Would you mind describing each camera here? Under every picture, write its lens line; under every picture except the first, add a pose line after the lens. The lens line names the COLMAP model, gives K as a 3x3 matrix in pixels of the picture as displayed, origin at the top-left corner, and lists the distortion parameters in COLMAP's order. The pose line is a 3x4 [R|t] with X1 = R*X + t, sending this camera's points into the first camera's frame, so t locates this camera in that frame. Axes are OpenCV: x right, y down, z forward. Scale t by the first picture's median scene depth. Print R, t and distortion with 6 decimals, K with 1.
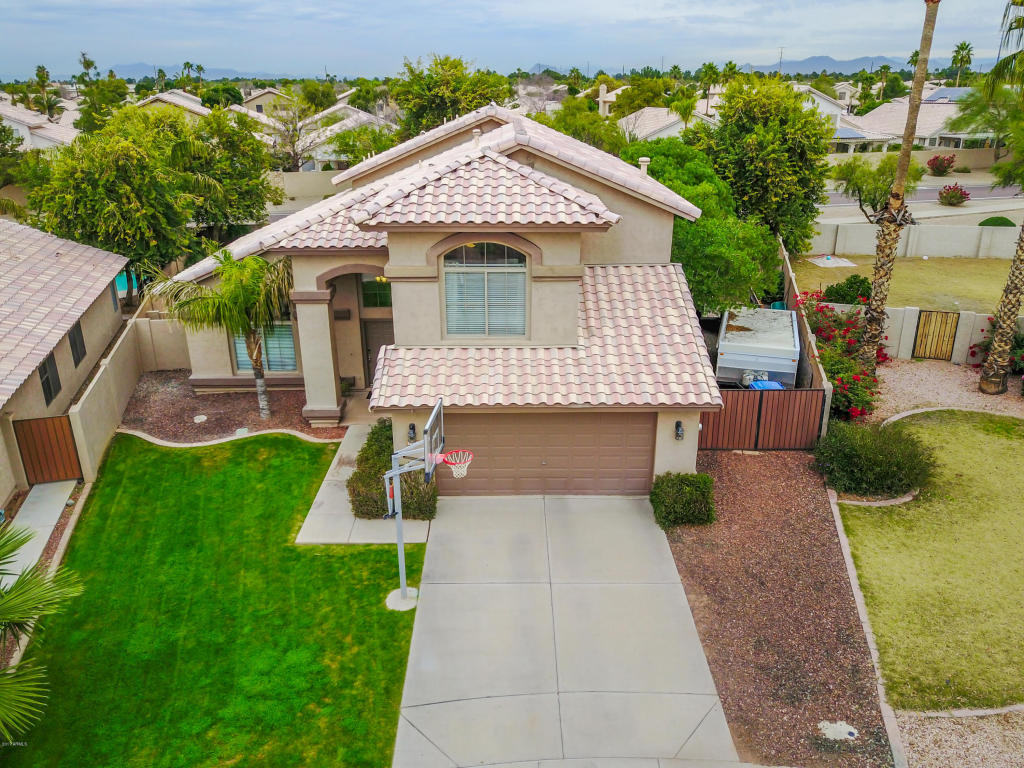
lens RADIAL K [[774.7, 0, 511.4], [0, 774.7, 379.6], [0, 0, 1]] dist [0.007812, -0.000985]
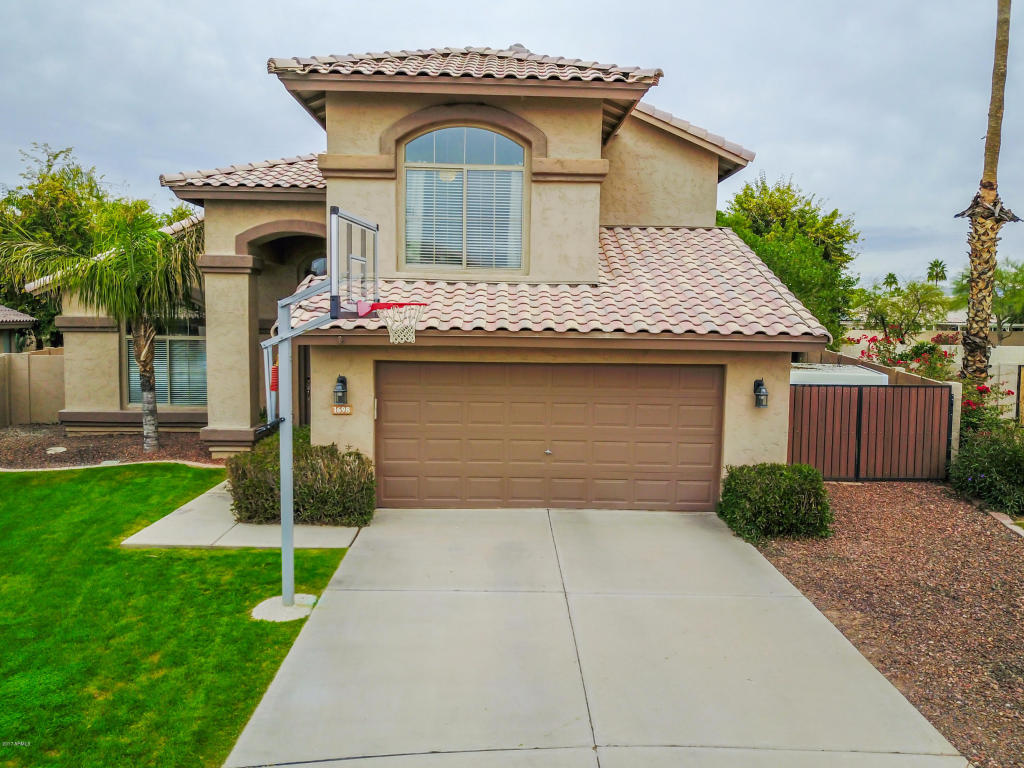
lens RADIAL K [[784.2, 0, 512.0], [0, 784.2, 384.0], [0, 0, 1]] dist [0.006677, -0.002750]
pose [[0.999781, 0.016987, 0.012232, 0.003327], [-0.012970, 0.961359, -0.274991, 0.232970], [-0.016431, 0.274773, 0.961369, 0.368447]]
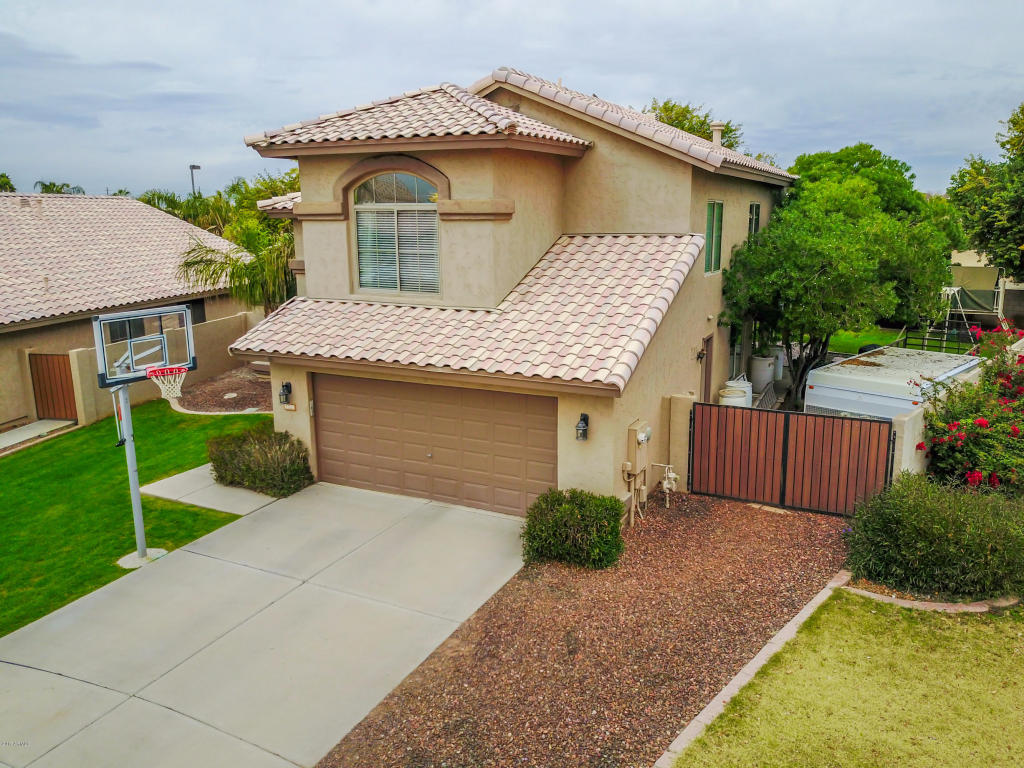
lens RADIAL K [[775.2, 0, 516.3], [0, 775.2, 383.8], [0, 0, 1]] dist [0.012102, -0.002223]
pose [[0.893726, 0.093911, -0.438673, 0.451845], [-0.156618, 0.981633, -0.108936, 0.109443], [0.420386, 0.166063, 0.892019, 0.341245]]
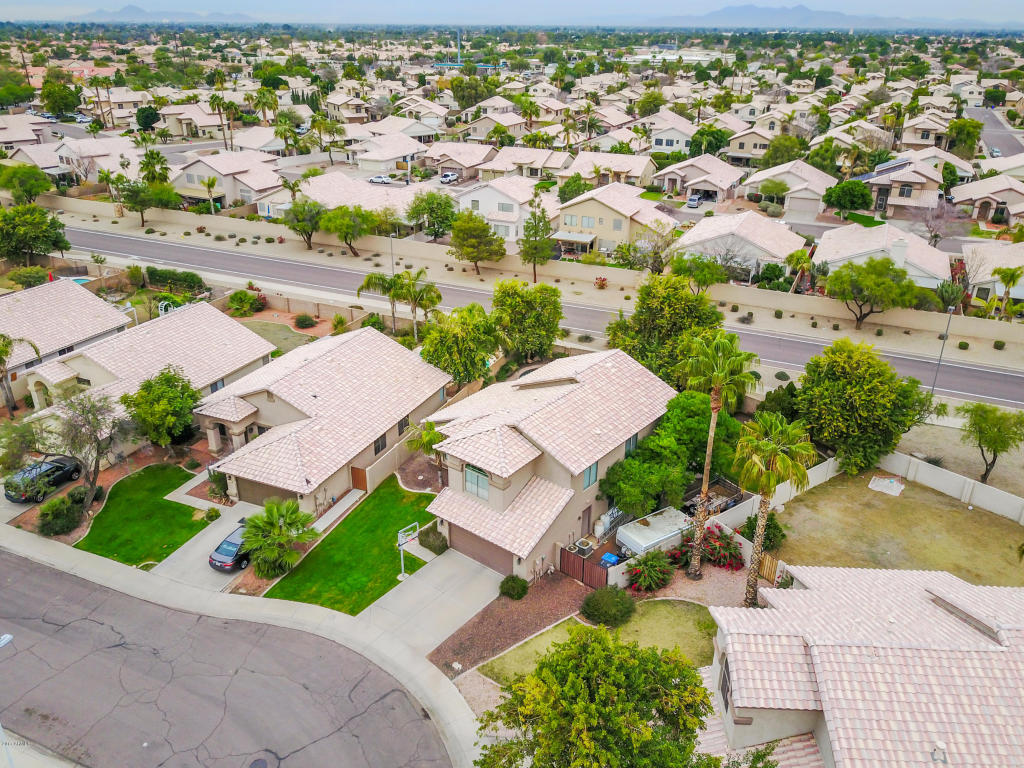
lens RADIAL K [[773.4, 0, 521.2], [0, 773.4, 383.3], [0, 0, 1]] dist [-0.001709, -0.001695]
pose [[0.784503, 0.271063, -0.557746, 1.438325], [-0.238681, 0.962104, 0.131860, -0.808805], [0.572351, 0.029679, 0.819471, -1.058494]]
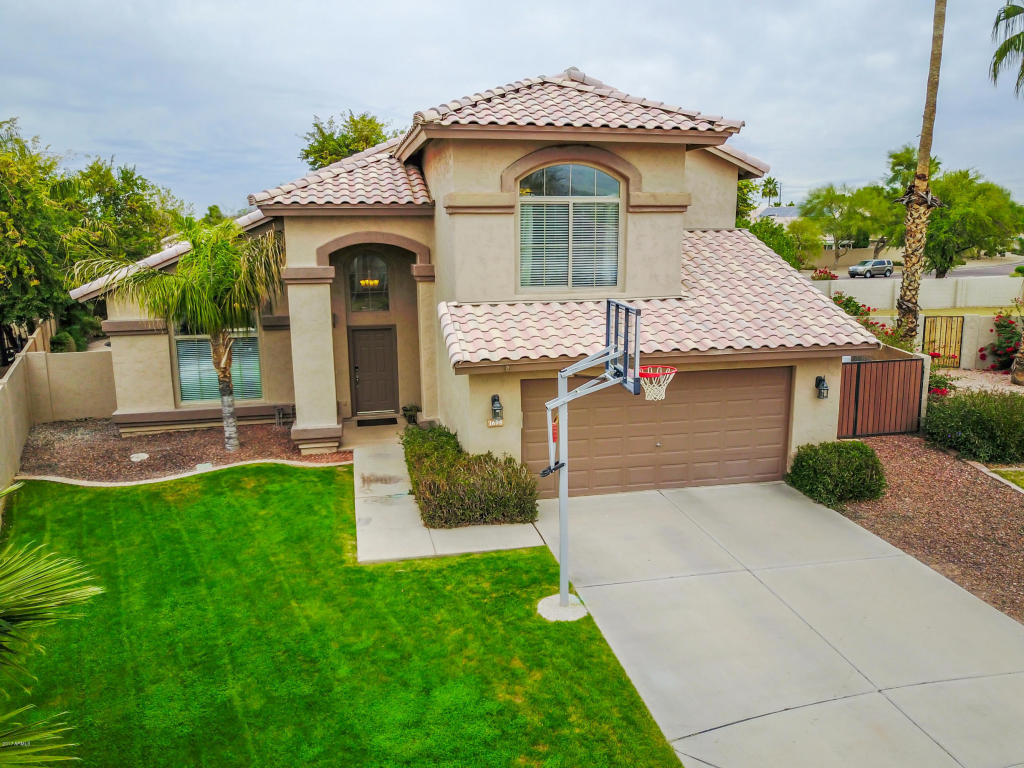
lens RADIAL K [[777.1, 0, 509.7], [0, 777.1, 382.5], [0, 0, 1]] dist [0.003218, 0.003882]
pose [[0.979274, -0.044235, 0.197650, -0.255084], [0.077806, 0.983142, -0.165463, 0.165157], [-0.186999, 0.177412, 0.966207, 0.269884]]
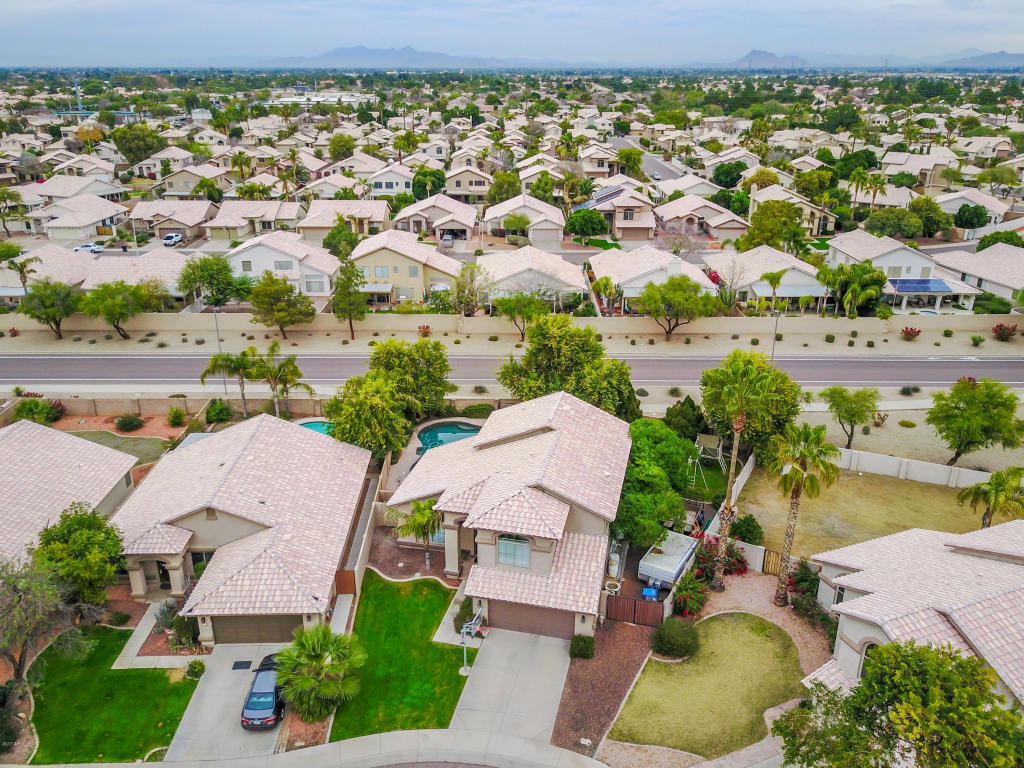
lens RADIAL K [[784.2, 0, 512.0], [0, 784.2, 384.0], [0, 0, 1]] dist [0.006677, -0.002750]
pose [[0.970893, 0.095836, -0.219504, 0.464549], [-0.094269, 0.995391, 0.017626, -0.692271], [0.220181, 0.003580, 0.975452, -1.477972]]
